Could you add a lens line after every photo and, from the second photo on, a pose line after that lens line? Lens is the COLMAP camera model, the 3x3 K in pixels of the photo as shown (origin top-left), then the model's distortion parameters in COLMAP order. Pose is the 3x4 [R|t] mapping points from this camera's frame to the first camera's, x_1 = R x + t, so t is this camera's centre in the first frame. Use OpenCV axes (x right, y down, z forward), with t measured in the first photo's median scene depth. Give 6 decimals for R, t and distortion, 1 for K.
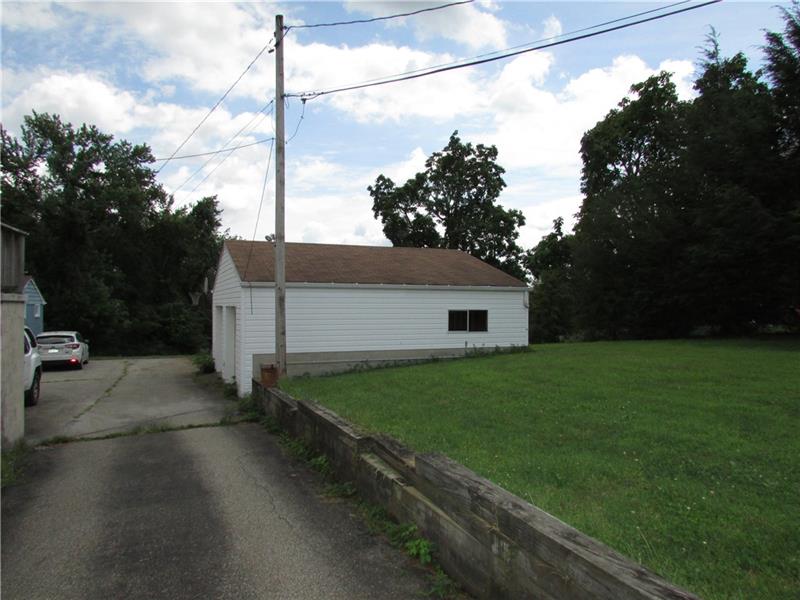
lens RADIAL K [[570.7, 0, 399.8], [0, 570.7, 297.6], [0, 0, 1]] dist [-0.010926, -0.008149]
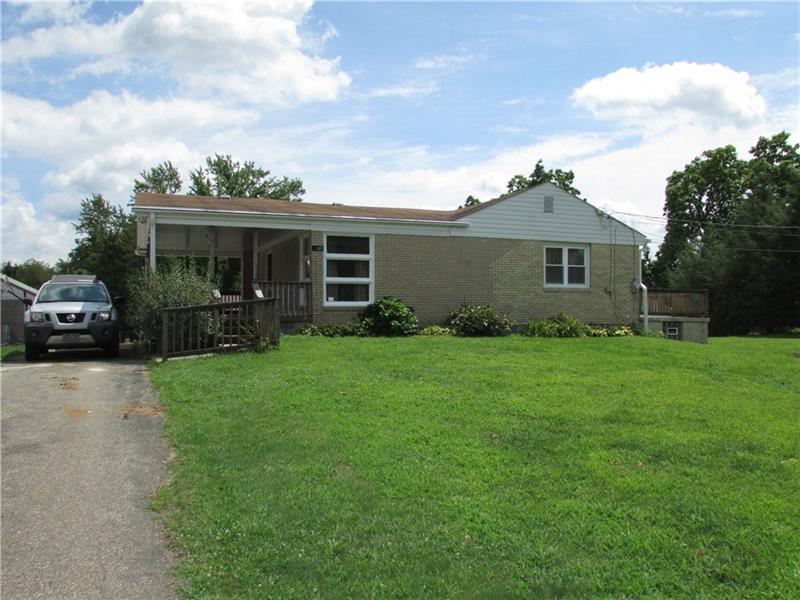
lens RADIAL K [[698.9, 0, 400.1], [0, 698.9, 303.0], [0, 0, 1]] dist [0.003180, -0.001842]
pose [[0.999778, 0.002315, 0.020952, -0.210993], [-0.002406, 0.999988, 0.004333, -0.011011], [-0.020942, -0.004383, 0.999771, -0.394234]]
